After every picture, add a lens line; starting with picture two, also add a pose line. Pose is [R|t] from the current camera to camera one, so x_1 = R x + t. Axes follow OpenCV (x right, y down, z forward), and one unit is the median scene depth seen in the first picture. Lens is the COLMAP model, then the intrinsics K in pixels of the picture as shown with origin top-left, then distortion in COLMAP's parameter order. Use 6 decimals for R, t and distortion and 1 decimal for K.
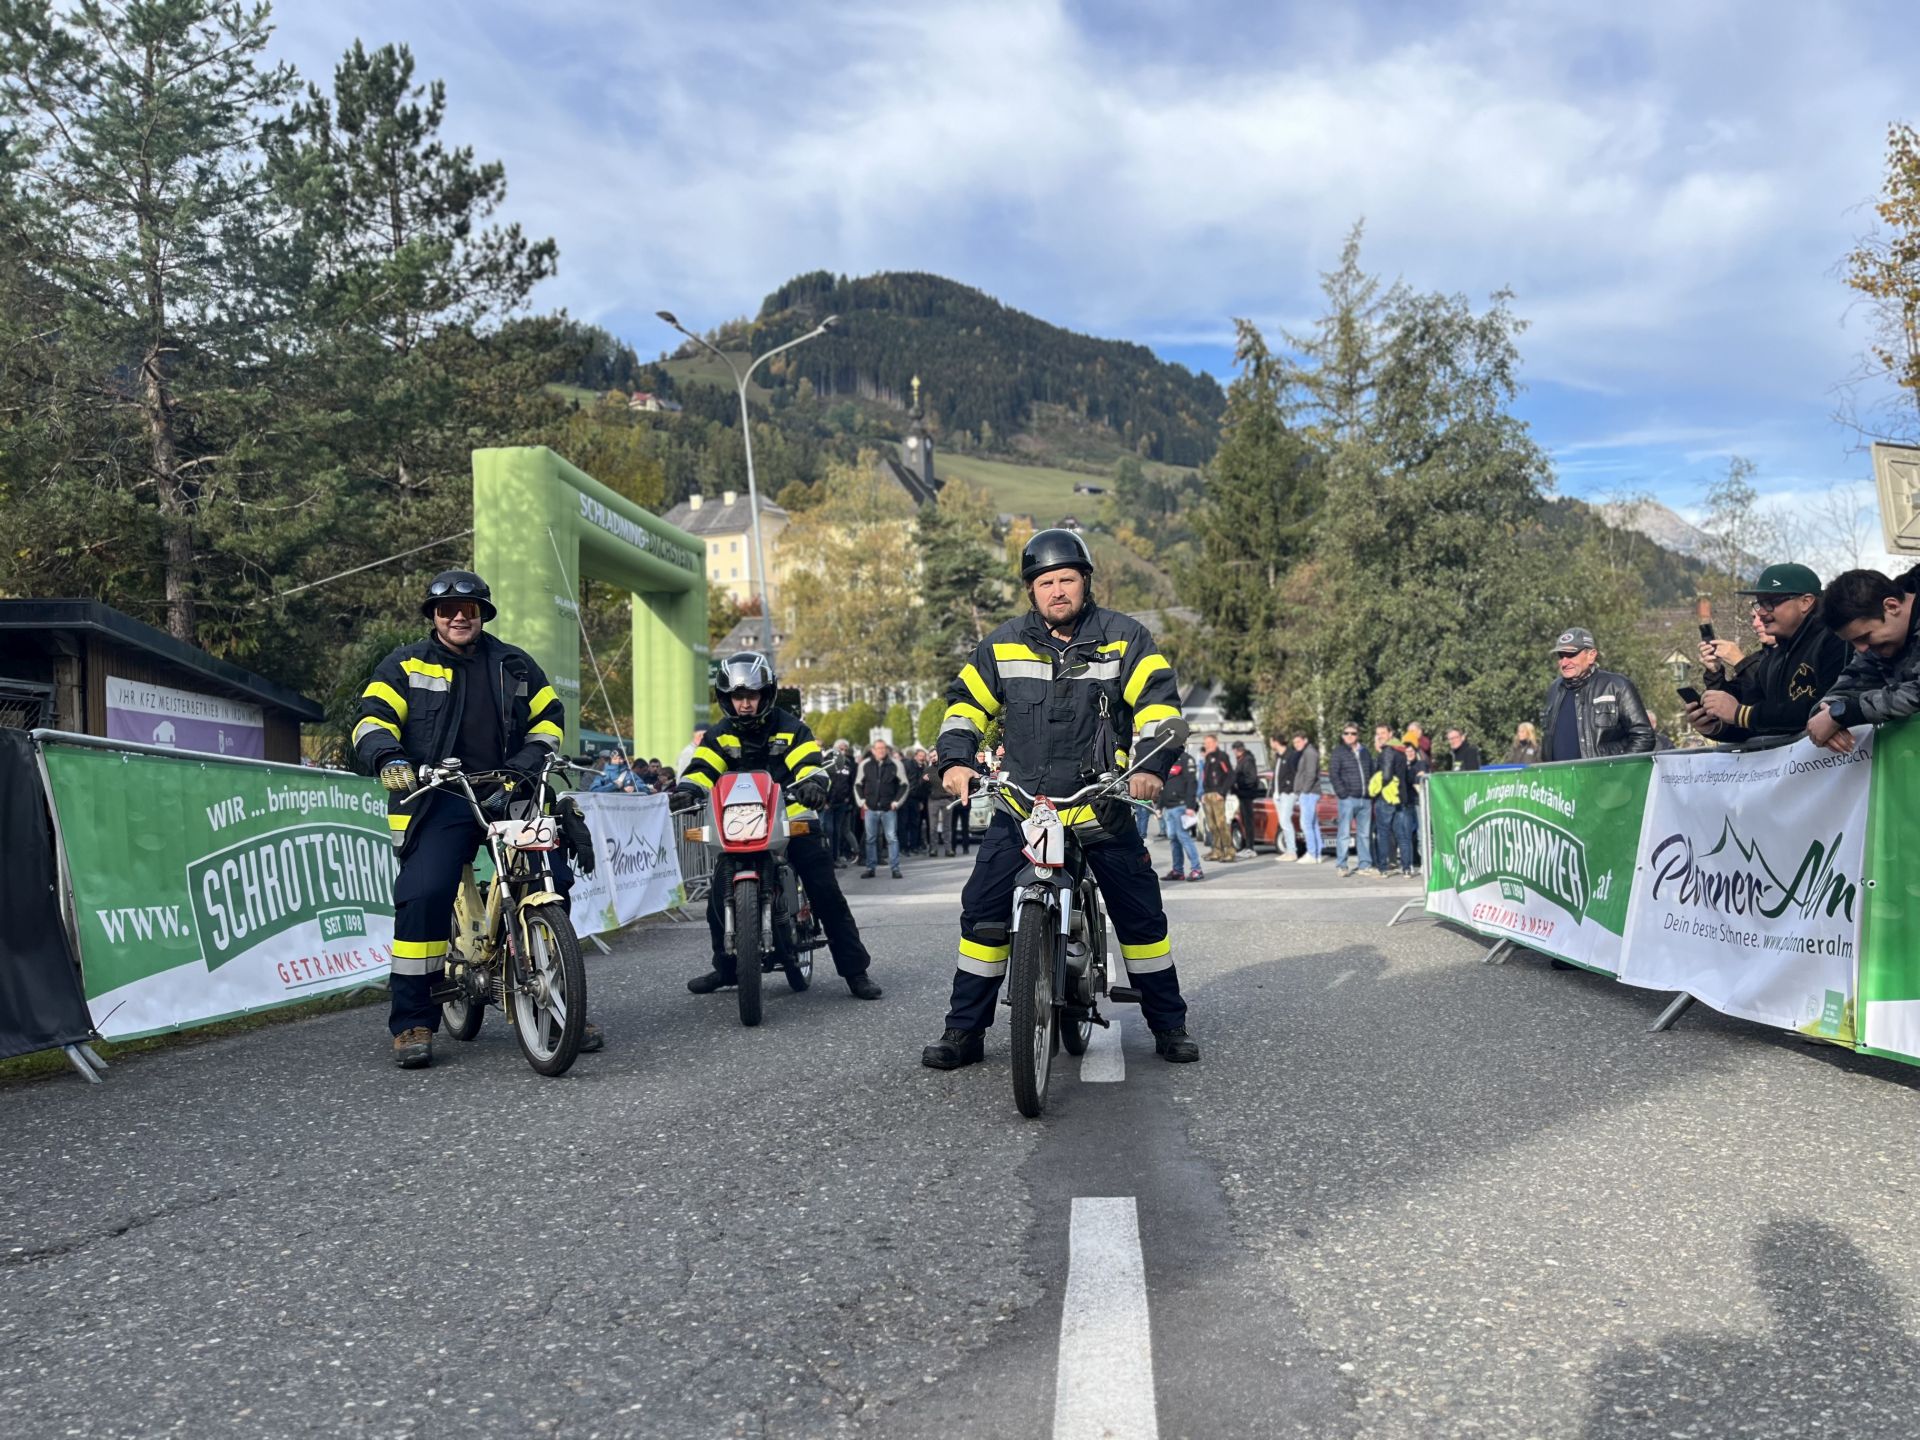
lens RADIAL K [[1439.6, 0, 988.6], [0, 1439.6, 745.8], [0, 0, 1]] dist [0.071285, -0.090488]
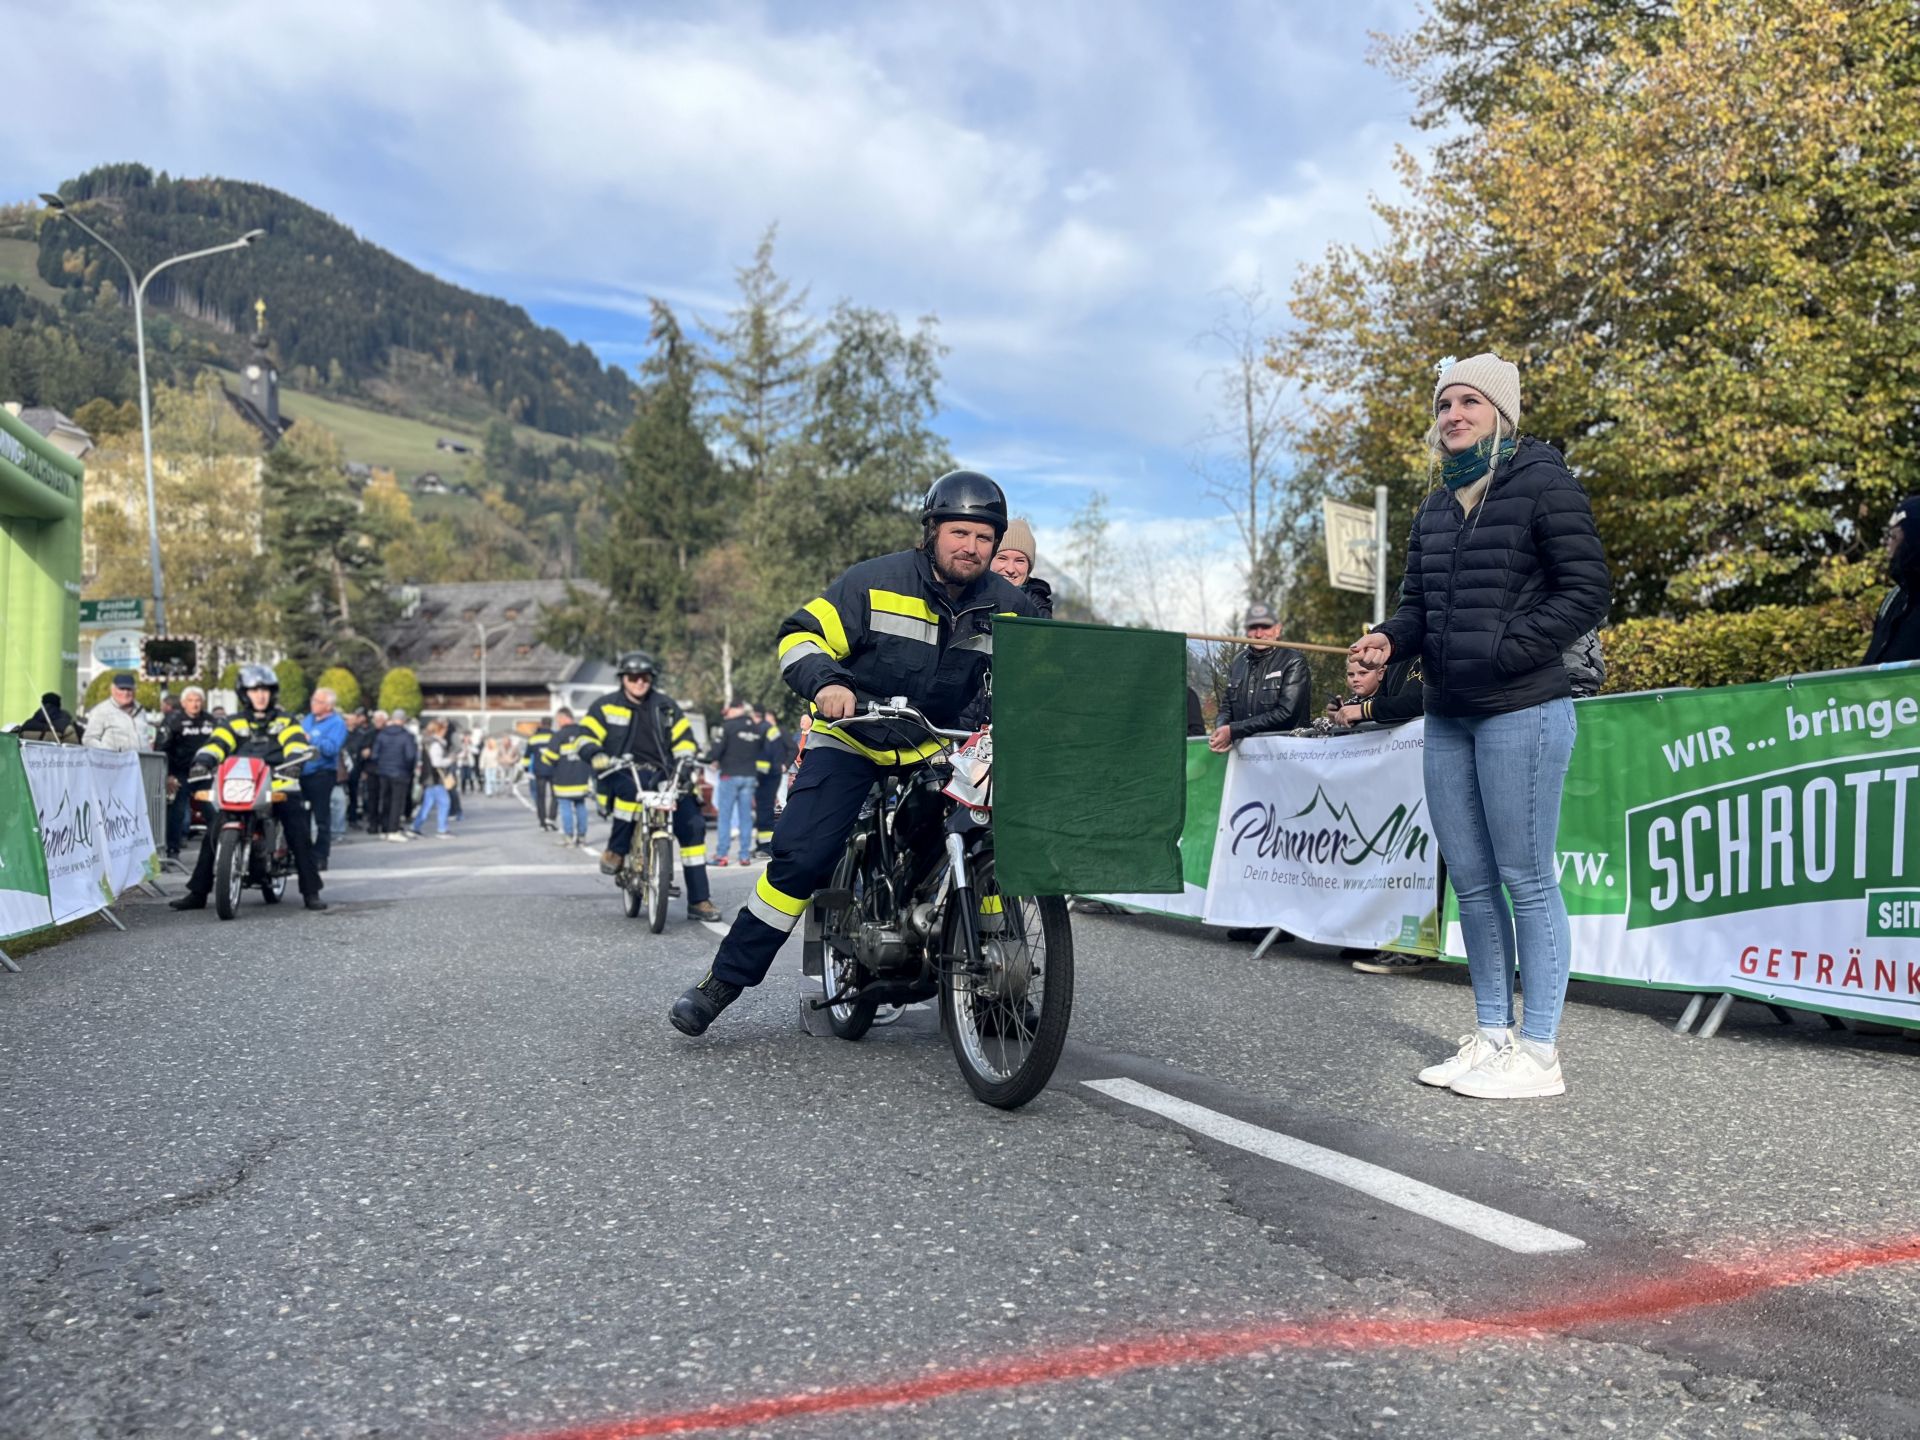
lens RADIAL K [[1439.9, 0, 960.0], [0, 1439.9, 720.0], [0, 0, 1]] dist [0.075572, -0.111887]
pose [[0.915017, 0.037487, 0.401669, -0.026160], [-0.035418, 0.999293, -0.012577, 0.001629], [-0.401857, -0.002718, 0.915699, -0.002508]]
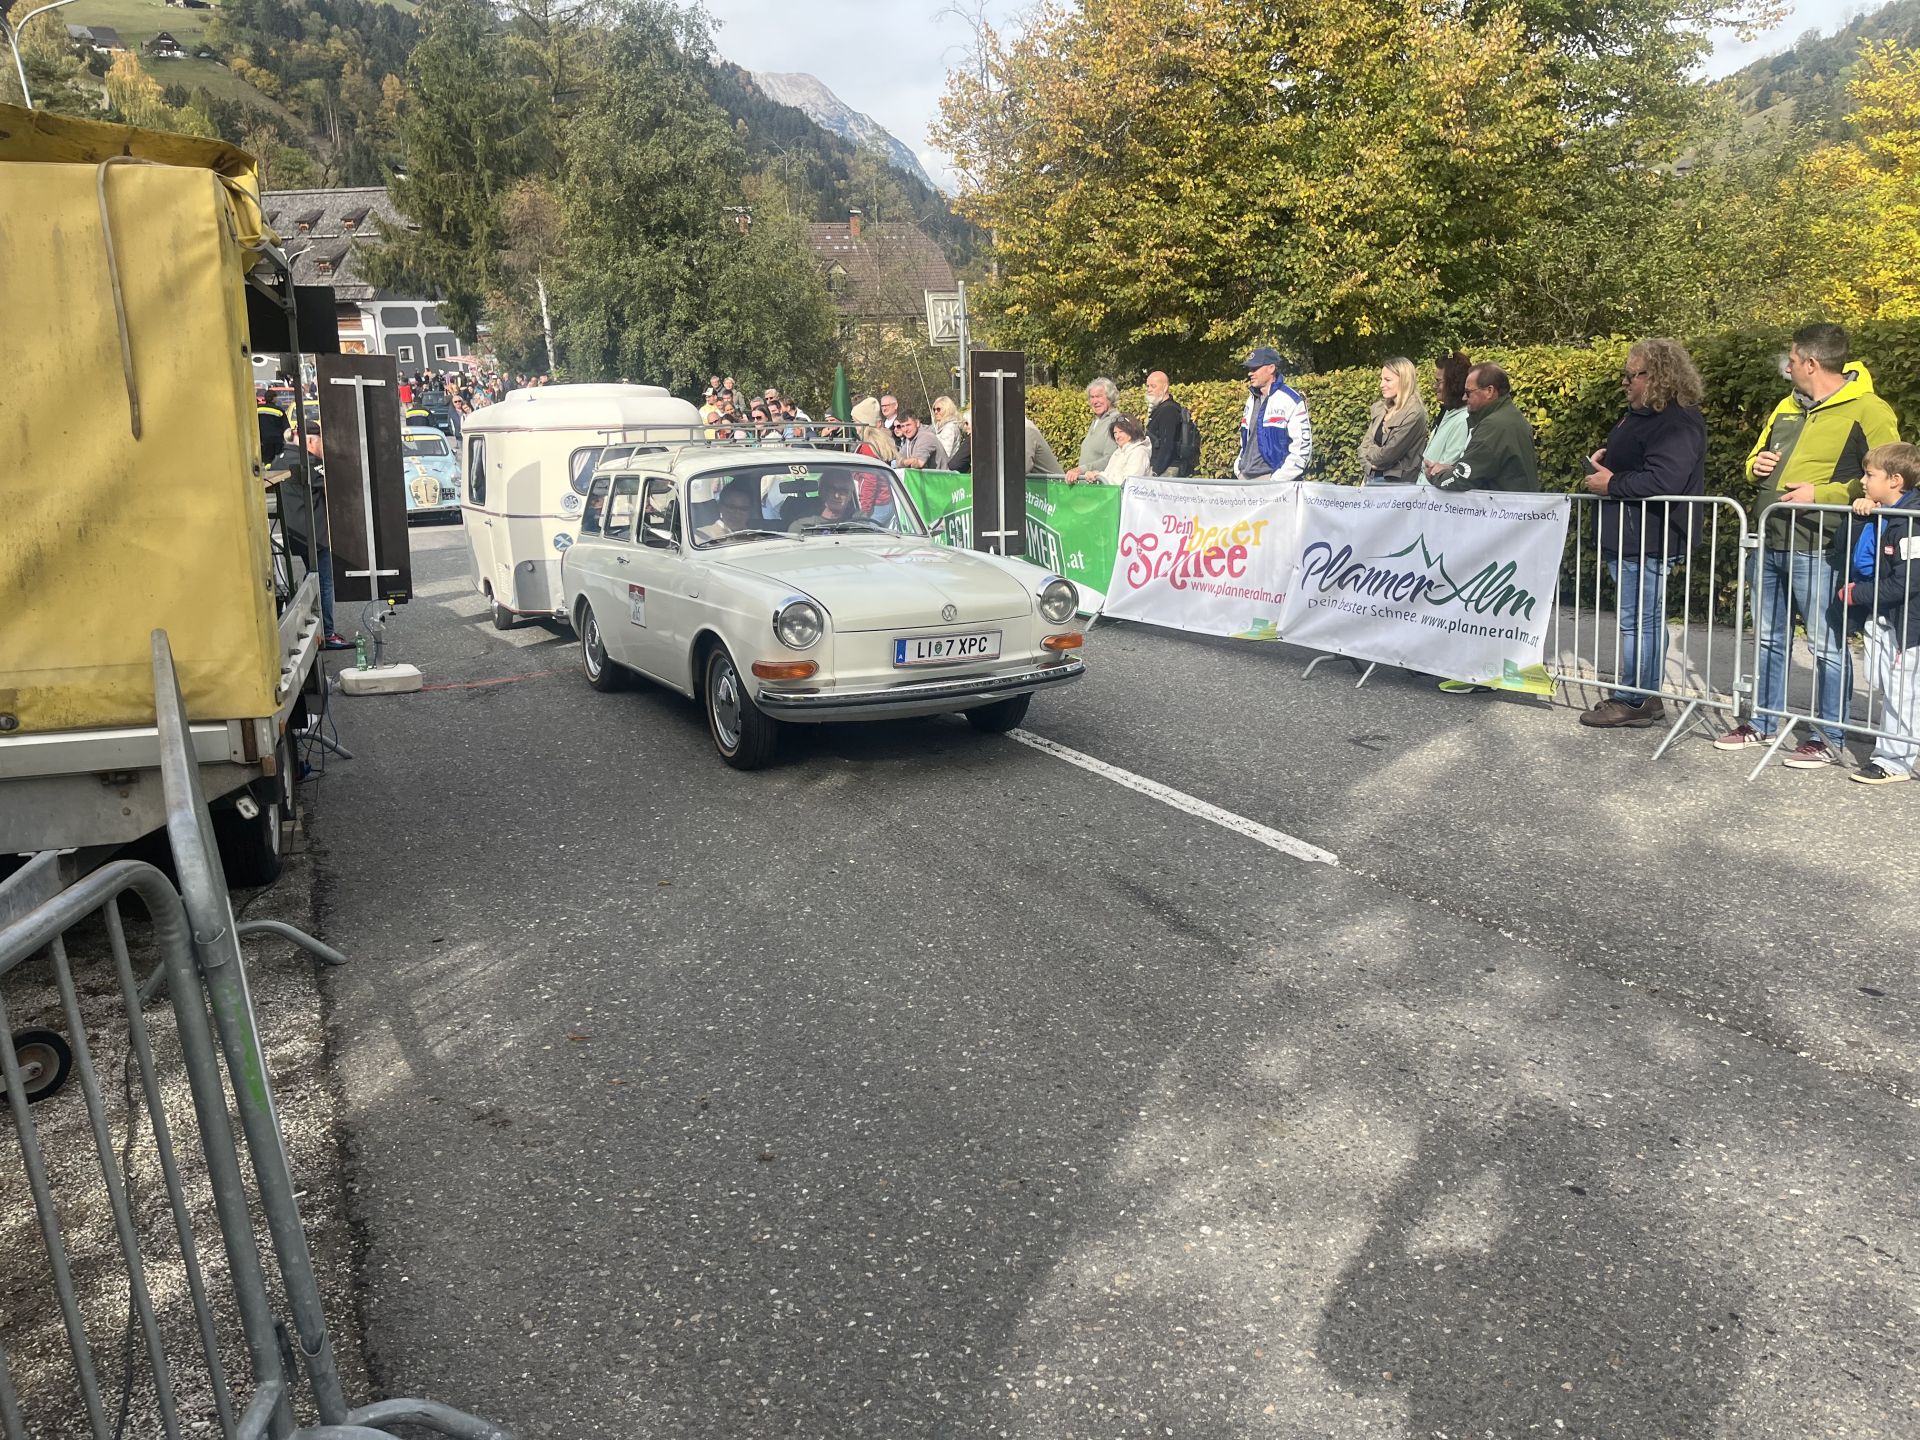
lens RADIAL K [[1441.4, 0, 992.3], [0, 1441.4, 731.8], [0, 0, 1]] dist [0.038027, -0.071390]
pose [[0.854544, -0.137165, 0.500939, -0.066442], [-0.004747, 0.962394, 0.271617, -0.023725], [-0.519357, -0.234487, 0.821757, -0.135364]]
